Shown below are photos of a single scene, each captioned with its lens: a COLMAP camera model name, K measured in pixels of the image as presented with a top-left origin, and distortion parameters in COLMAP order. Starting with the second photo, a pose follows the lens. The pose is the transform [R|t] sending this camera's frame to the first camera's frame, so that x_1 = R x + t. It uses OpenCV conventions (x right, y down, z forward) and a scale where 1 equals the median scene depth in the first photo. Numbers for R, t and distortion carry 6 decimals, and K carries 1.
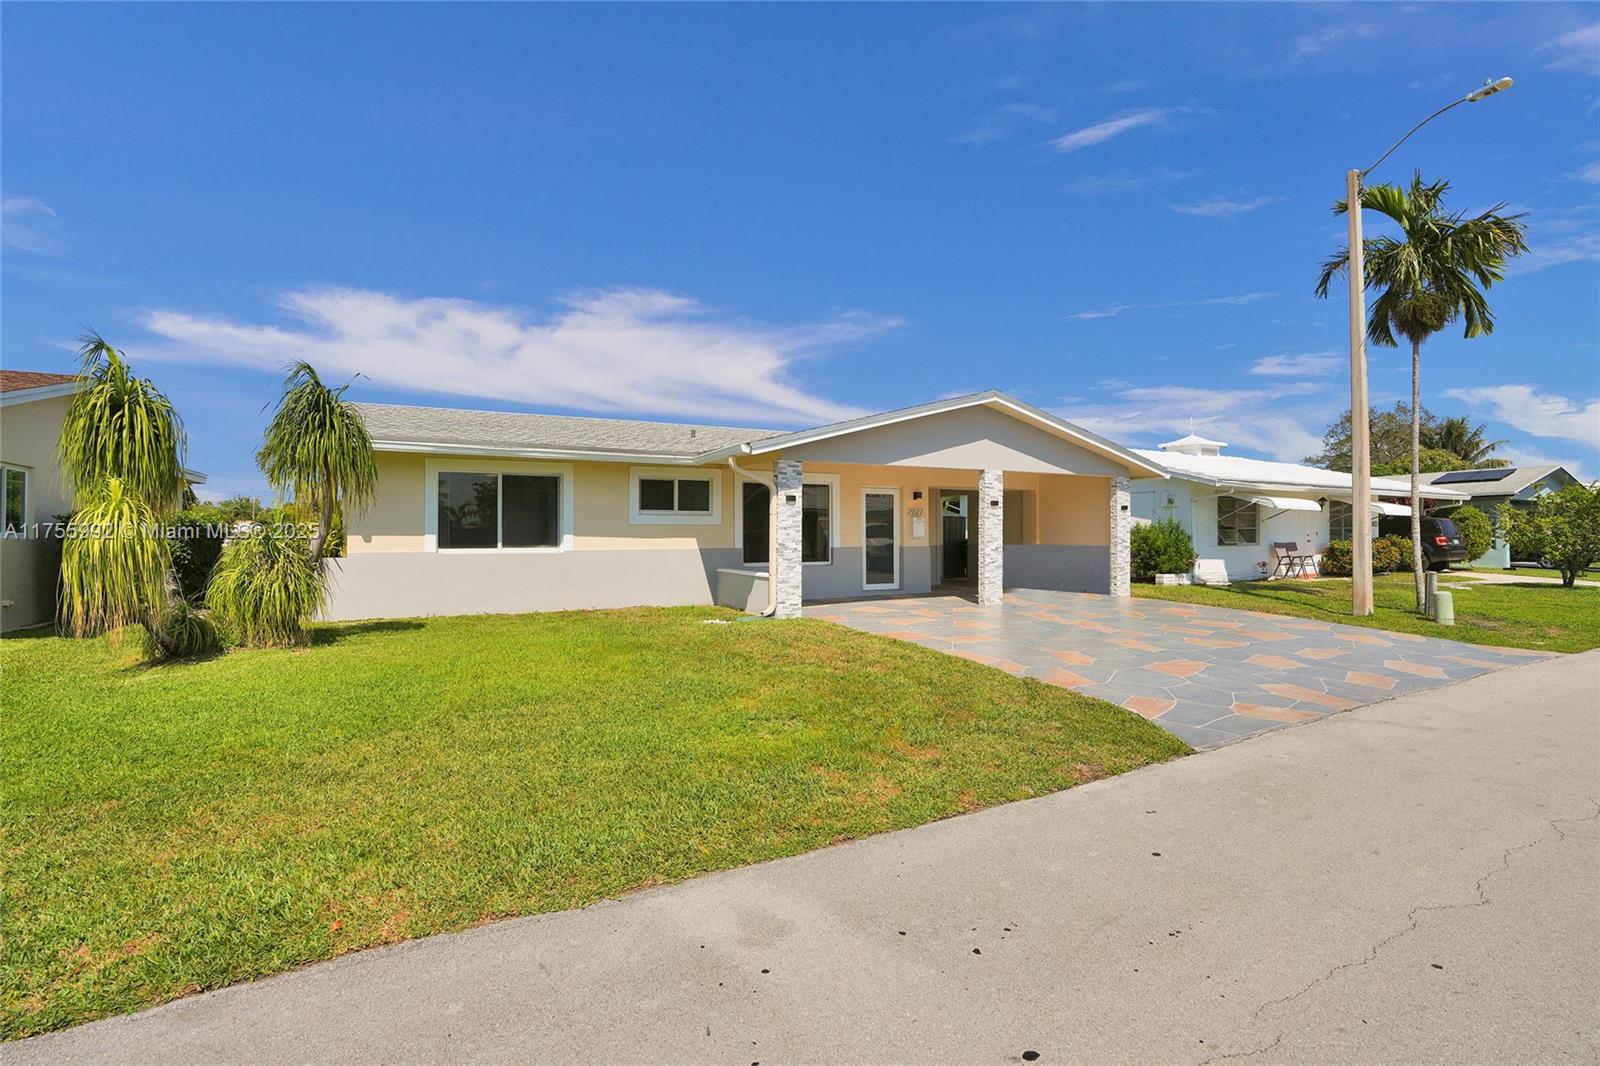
lens RADIAL K [[760.7, 0, 800.0], [0, 760.7, 522.4], [0, 0, 1]] dist [-0.060533, 0.017643]
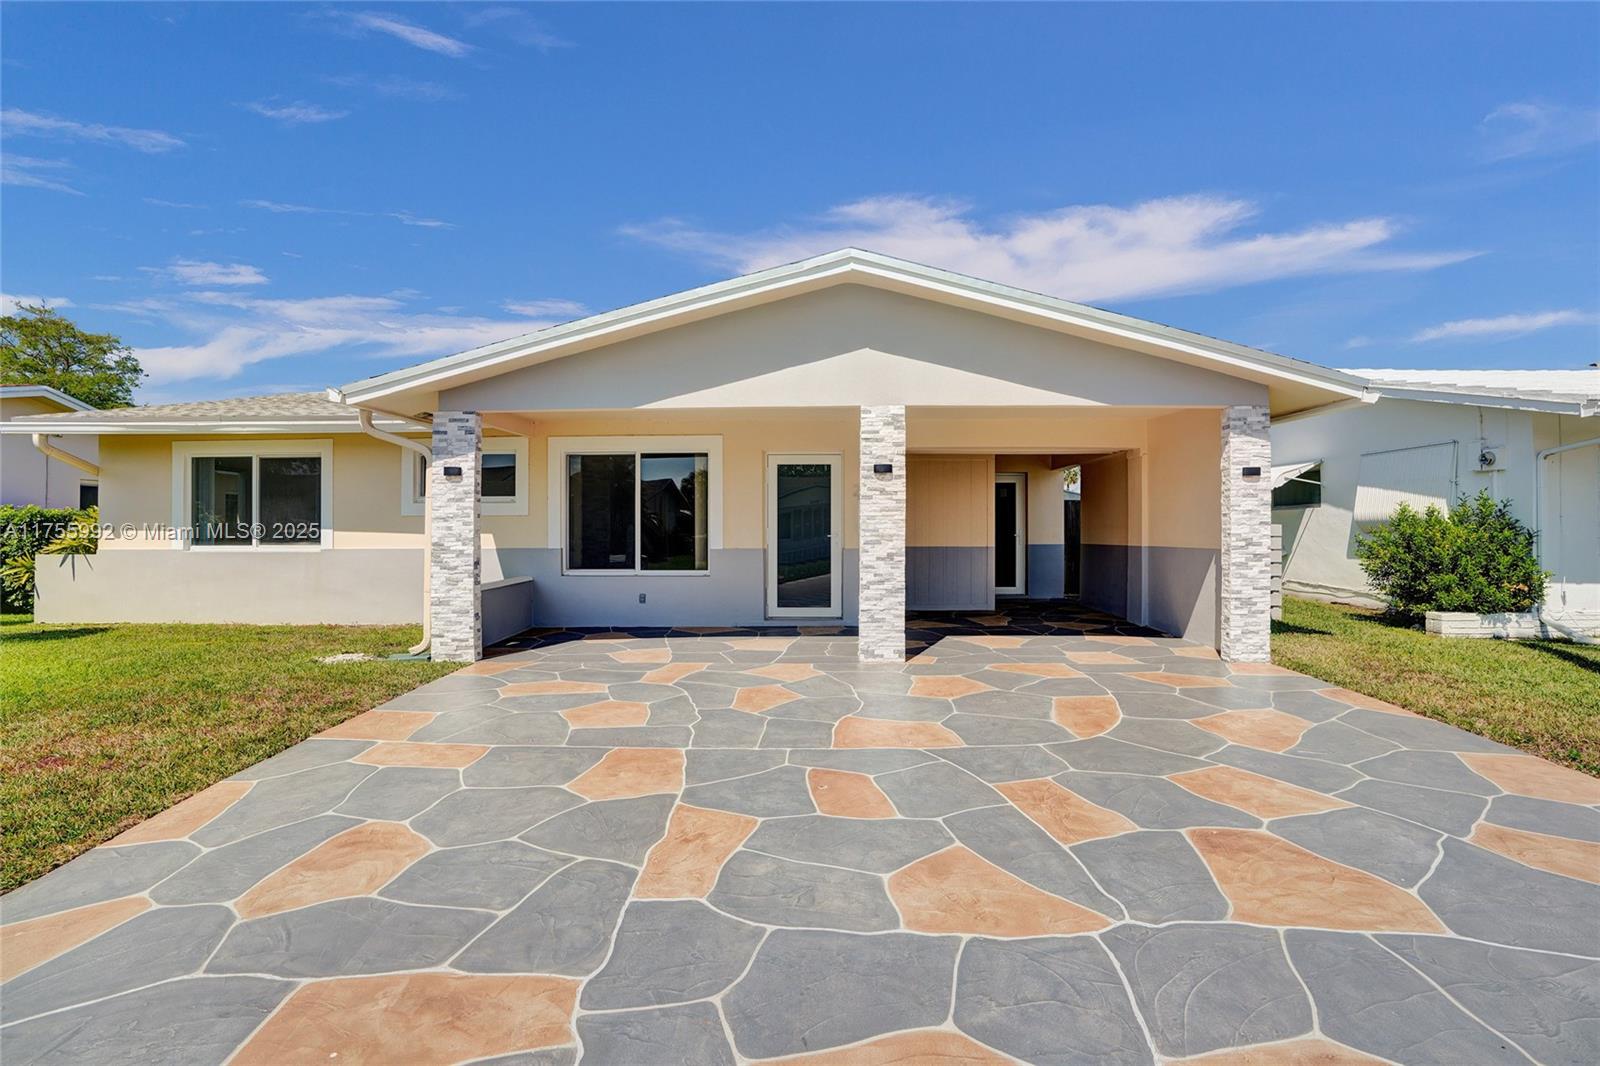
lens RADIAL K [[760.7, 0, 795.9], [0, 760.7, 528.6], [0, 0, 1]] dist [-0.060533, 0.017643]
pose [[0.867148, -0.000535, -0.498050, 0.453911], [0.008342, 0.999875, 0.013451, 0.008076], [0.497981, -0.015819, 0.867044, 0.499450]]
